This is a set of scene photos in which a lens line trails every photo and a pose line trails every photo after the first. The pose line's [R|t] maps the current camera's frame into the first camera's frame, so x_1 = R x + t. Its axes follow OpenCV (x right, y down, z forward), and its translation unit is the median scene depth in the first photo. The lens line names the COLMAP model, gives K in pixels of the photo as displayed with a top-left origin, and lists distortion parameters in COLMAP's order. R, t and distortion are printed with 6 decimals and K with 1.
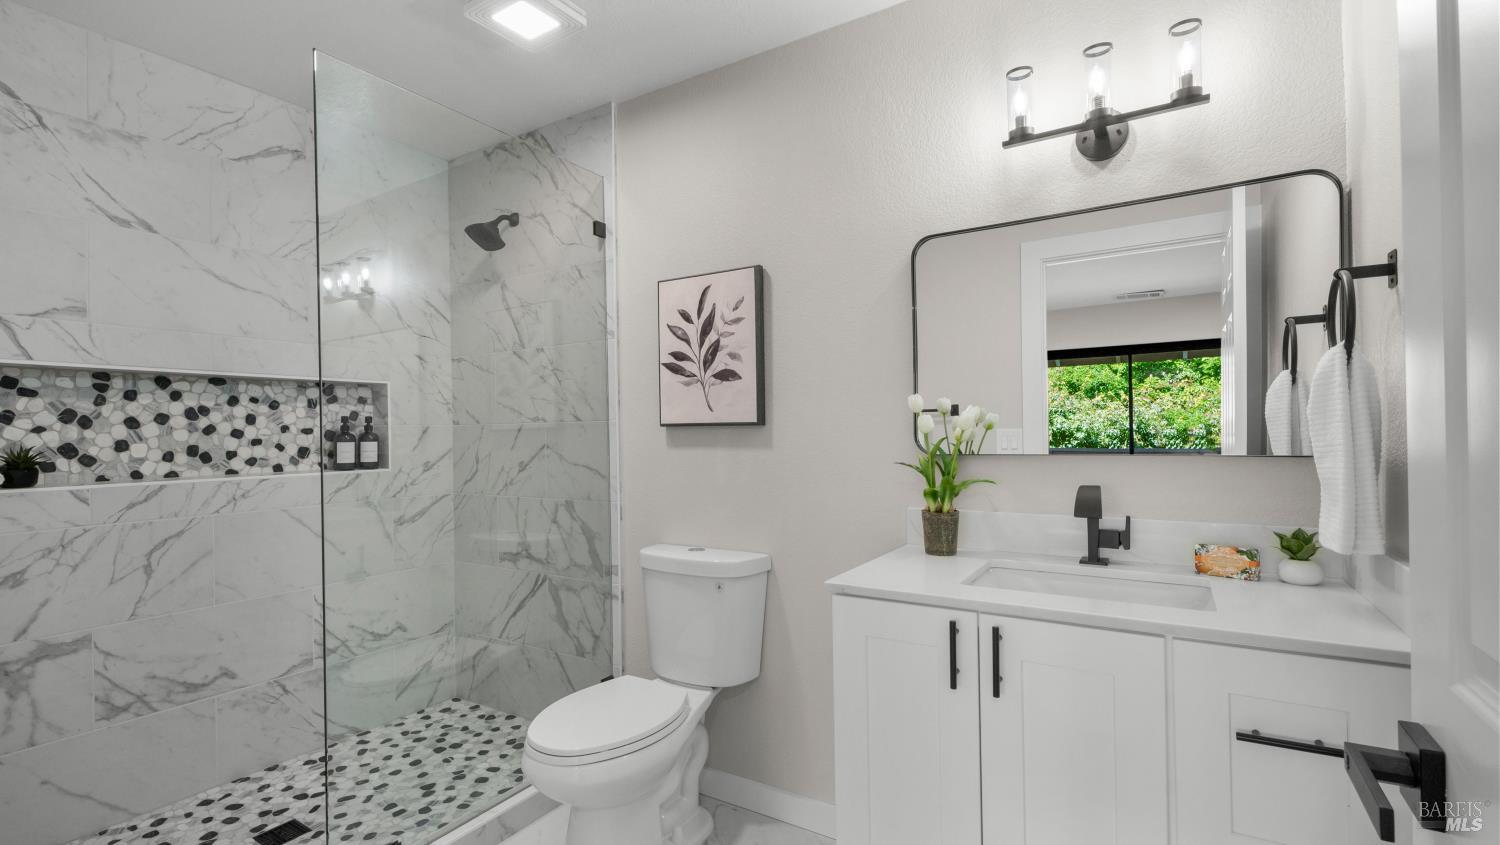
lens RADIAL K [[672.8, 0, 744.7], [0, 672.8, 431.7], [0, 0, 1]] dist [0.012948, -0.008116]
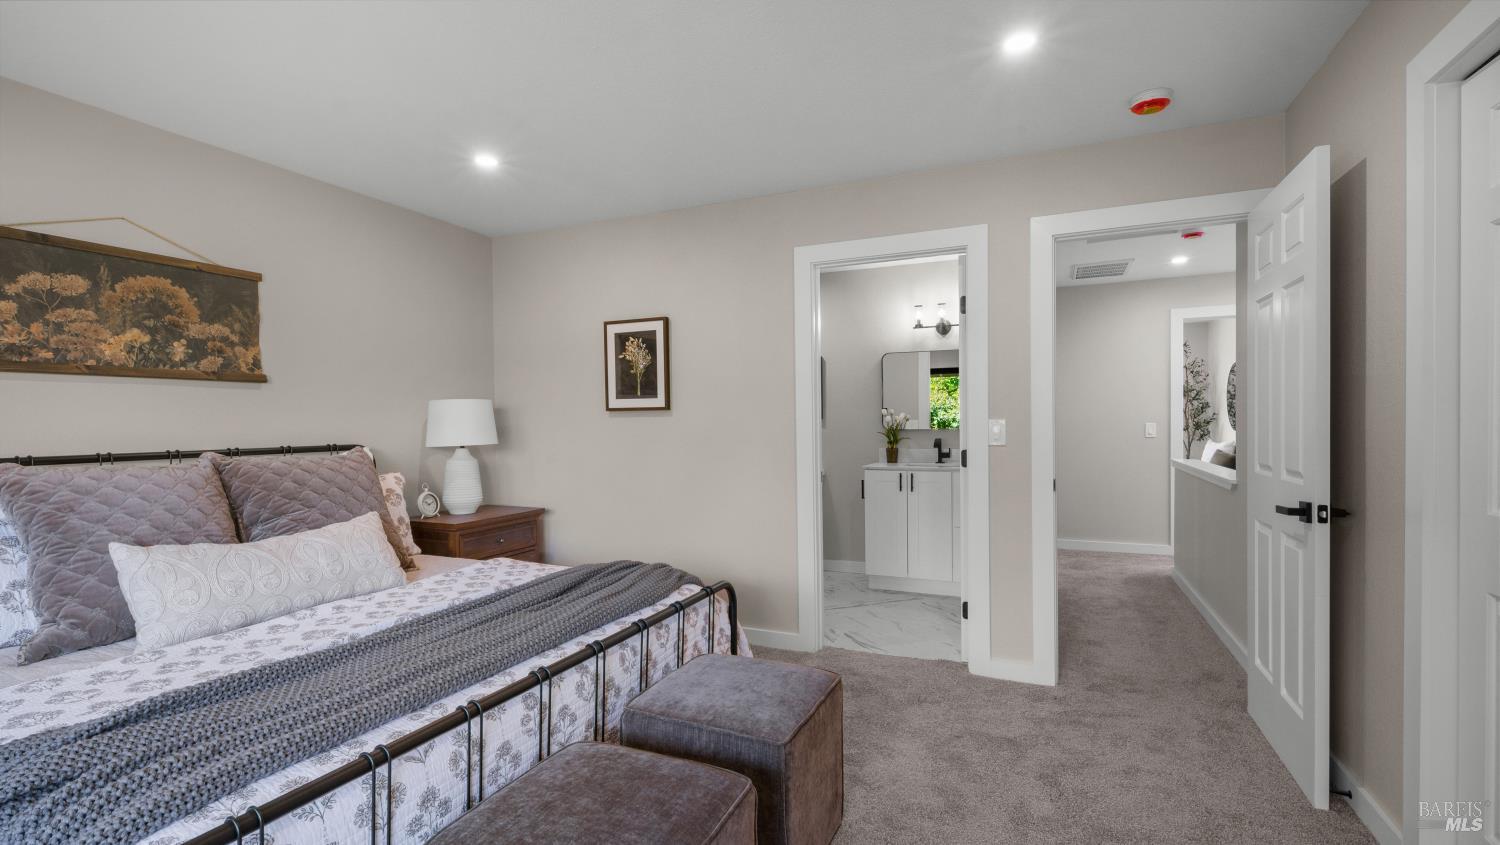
lens RADIAL K [[672.8, 0, 744.7], [0, 672.8, 431.7], [0, 0, 1]] dist [0.012948, -0.008116]
pose [[0.990017, 0.001499, 0.140938, -0.782150], [-0.003743, 0.999870, 0.015657, 0.000597], [-0.140896, -0.016028, 0.989895, -1.869099]]
